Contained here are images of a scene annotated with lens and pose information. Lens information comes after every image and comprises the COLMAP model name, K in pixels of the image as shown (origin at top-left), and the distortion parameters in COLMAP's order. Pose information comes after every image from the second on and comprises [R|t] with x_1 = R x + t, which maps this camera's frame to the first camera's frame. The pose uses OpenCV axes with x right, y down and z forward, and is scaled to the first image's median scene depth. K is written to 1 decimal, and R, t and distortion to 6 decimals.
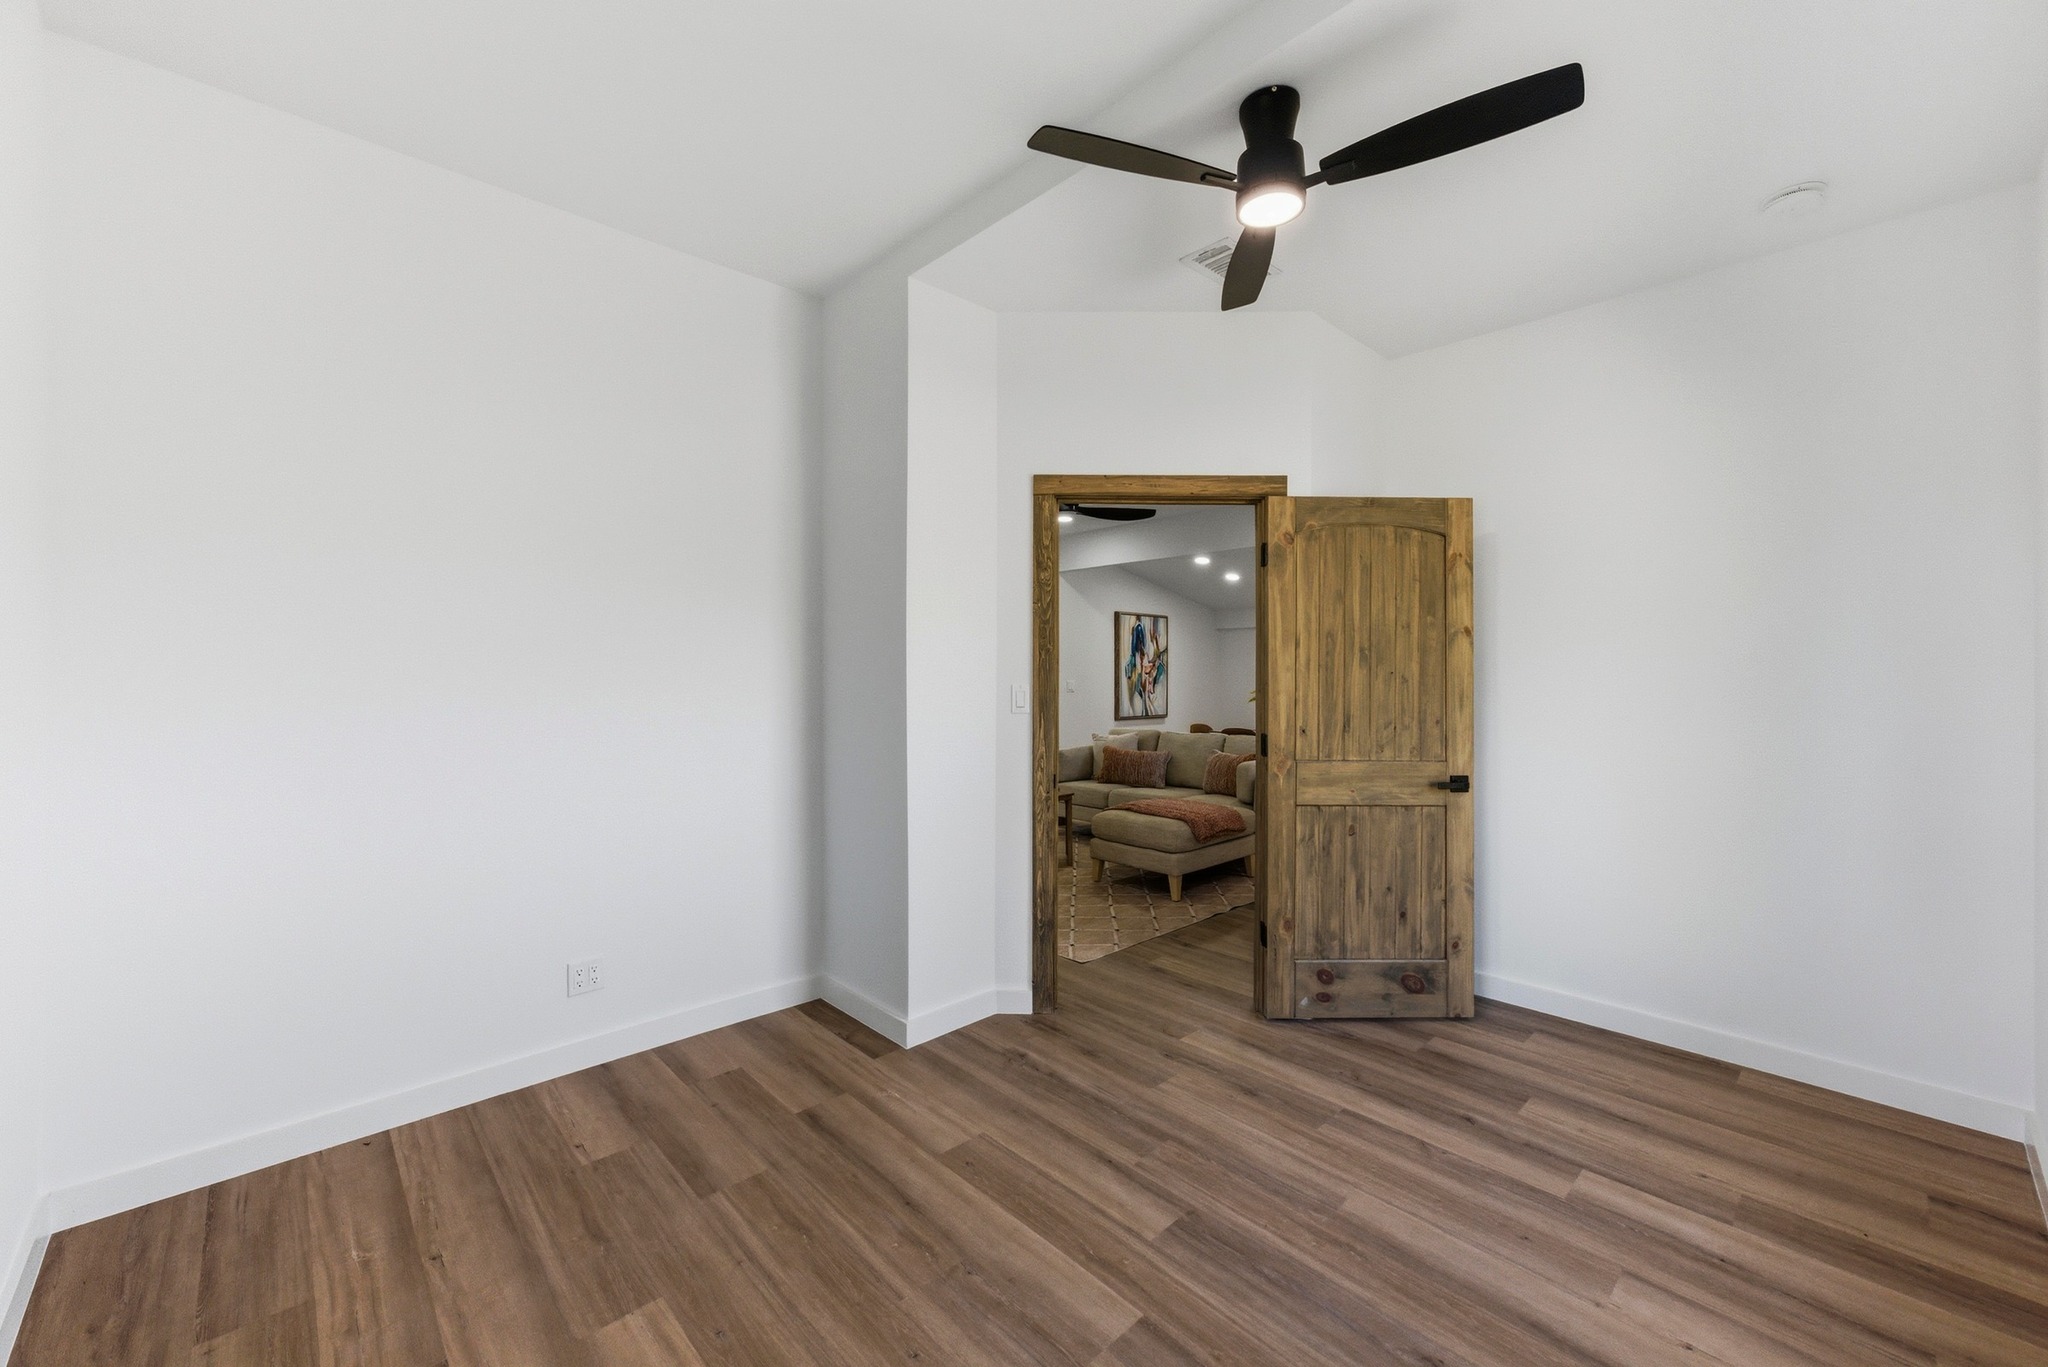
lens RADIAL K [[815.2, 0, 1031.9], [0, 815.2, 683.5], [0, 0, 1]] dist [-0.000522, -0.000075]
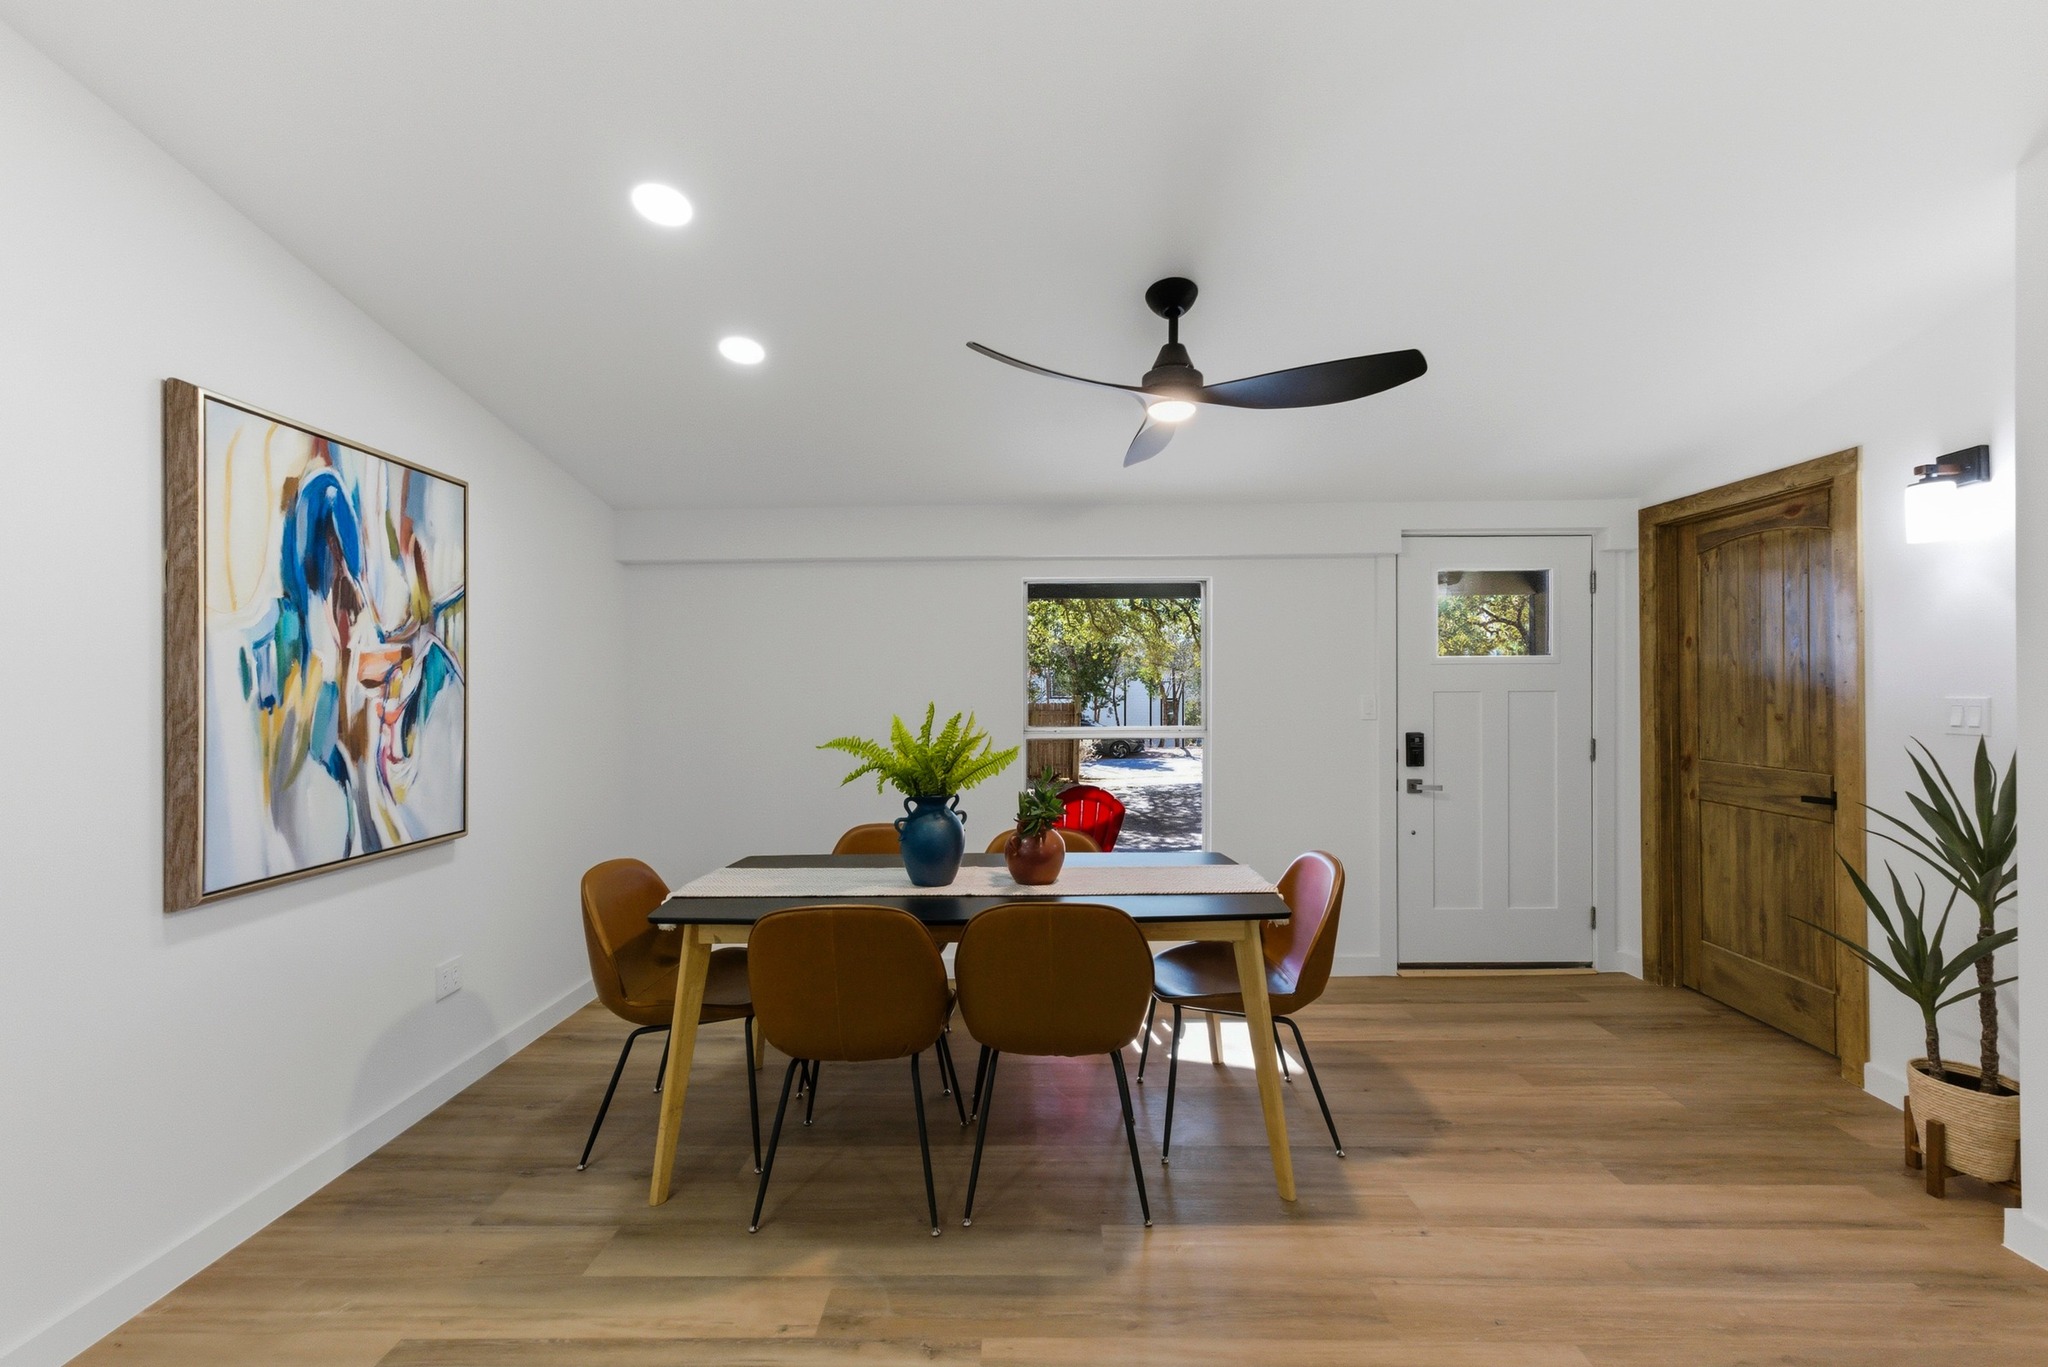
lens RADIAL K [[815.2, 0, 1031.9], [0, 815.2, 683.5], [0, 0, 1]] dist [-0.000522, -0.000075]
pose [[0.697732, 0.001083, 0.716358, 0.105229], [0.011106, 0.999862, -0.012328, -0.006970], [-0.716273, 0.016558, 0.697623, 0.691787]]
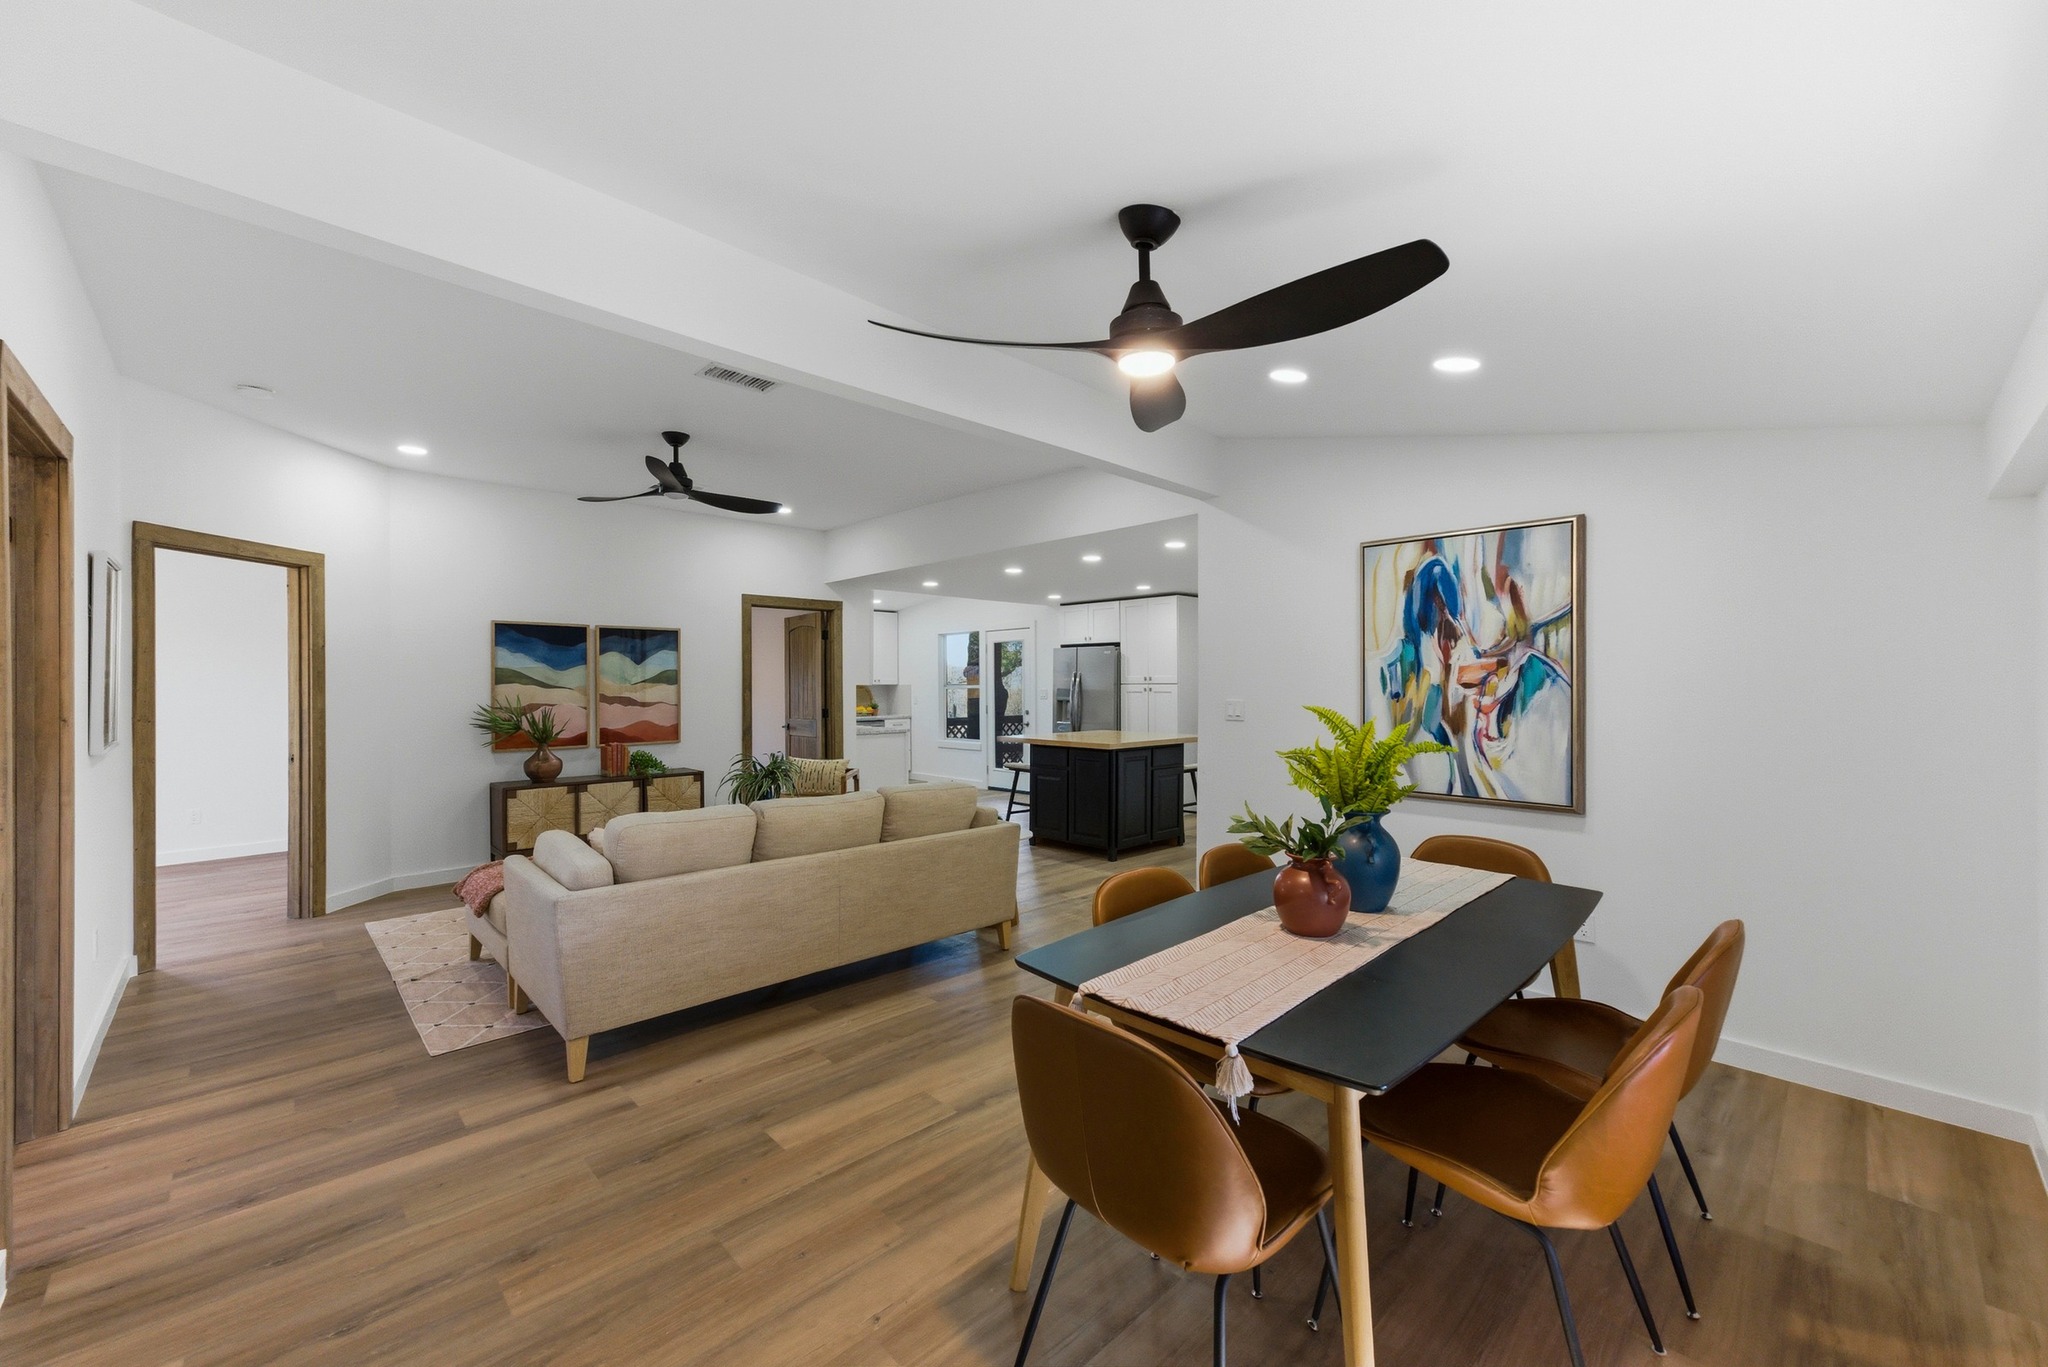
lens RADIAL K [[815.2, 0, 1031.9], [0, 815.2, 683.5], [0, 0, 1]] dist [-0.000522, -0.000075]
pose [[0.011824, -0.000344, -0.999930, 0.527274], [-0.011375, 0.999935, -0.000479, -0.010754], [0.999865, 0.011380, 0.011819, 0.804539]]
